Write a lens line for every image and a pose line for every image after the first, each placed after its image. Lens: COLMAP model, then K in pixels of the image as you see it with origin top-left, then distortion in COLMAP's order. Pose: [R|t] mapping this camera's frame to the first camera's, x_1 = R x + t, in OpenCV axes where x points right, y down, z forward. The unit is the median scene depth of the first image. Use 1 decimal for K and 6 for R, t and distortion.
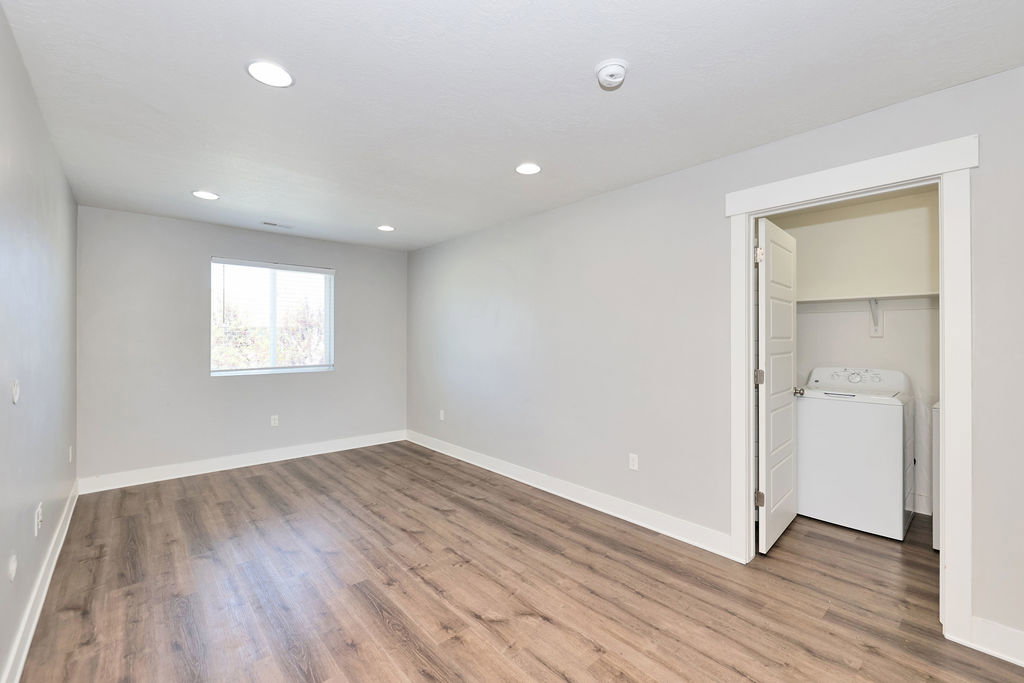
lens RADIAL K [[429.7, 0, 511.6], [0, 429.7, 336.3], [0, 0, 1]] dist [0.000423, -0.000122]
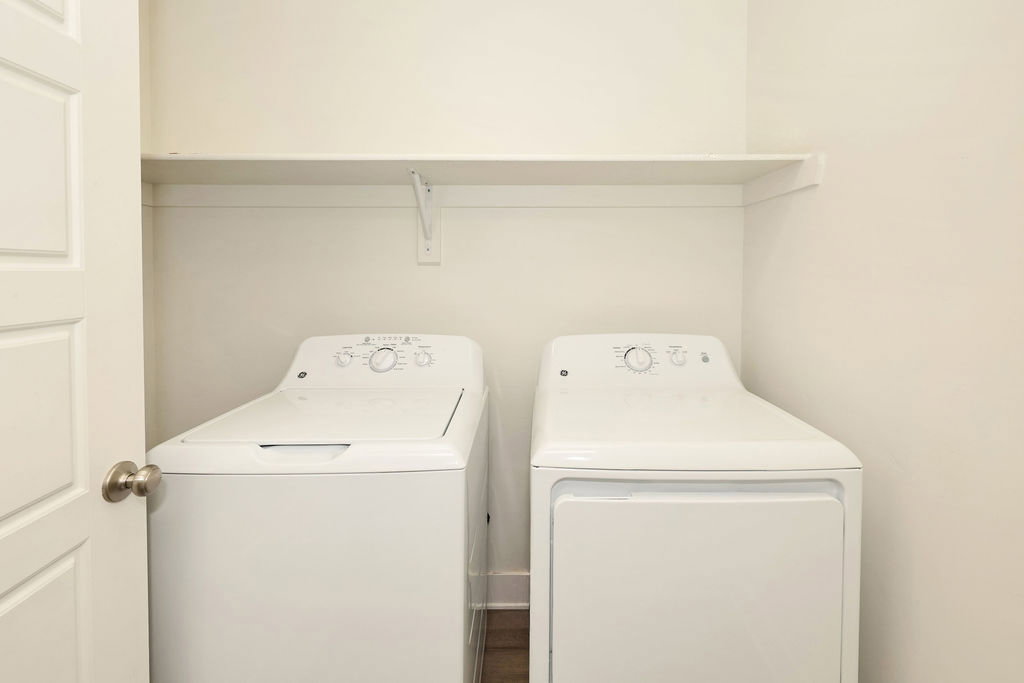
lens RADIAL K [[429.7, 0, 511.6], [0, 429.7, 336.3], [0, 0, 1]] dist [0.000423, -0.000122]
pose [[0.687154, -0.110464, 0.718065, 0.879777], [-0.001953, 0.988089, 0.153872, 0.013621], [-0.726509, -0.107136, 0.678754, 0.940651]]
